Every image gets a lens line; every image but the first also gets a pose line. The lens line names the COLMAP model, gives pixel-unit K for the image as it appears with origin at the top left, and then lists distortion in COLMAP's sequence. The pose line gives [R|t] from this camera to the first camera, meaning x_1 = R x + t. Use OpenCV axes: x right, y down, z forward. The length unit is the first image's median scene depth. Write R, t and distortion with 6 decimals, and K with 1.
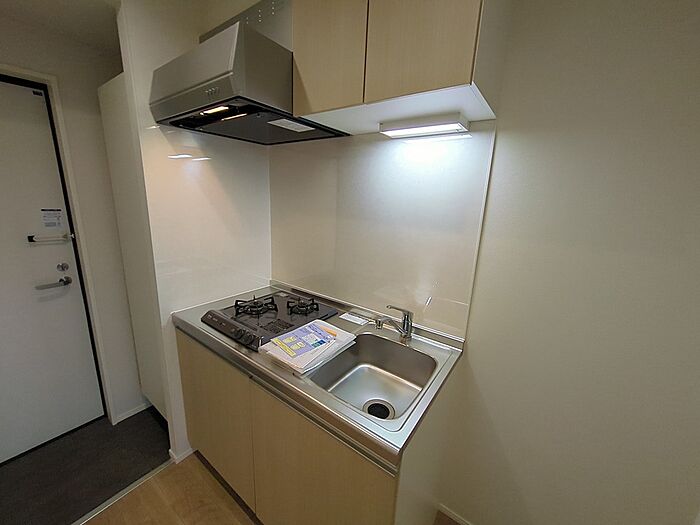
lens RADIAL K [[276.5, 0, 350.0], [0, 276.5, 262.5], [0, 0, 1]] dist [0.001900, 0.000629]
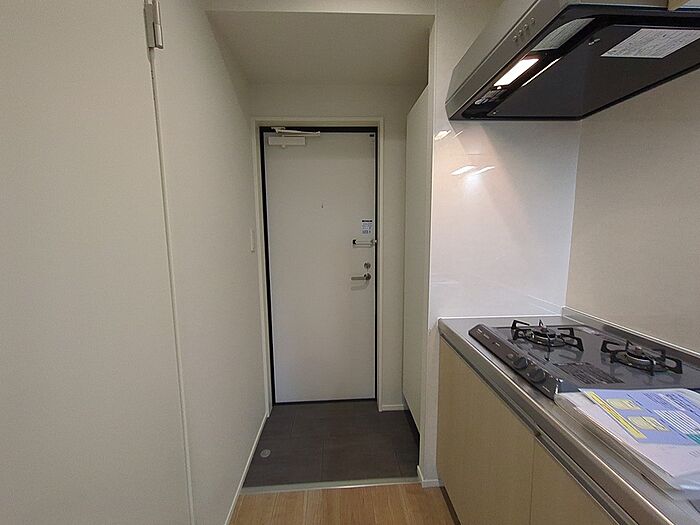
lens RADIAL K [[276.5, 0, 350.0], [0, 276.5, 262.5], [0, 0, 1]] dist [0.001900, 0.000629]
pose [[0.625269, 0.047783, -0.778945, -0.112272], [-0.139352, 0.988918, -0.051197, 0.083826], [0.767867, 0.140560, 0.624999, 0.160205]]
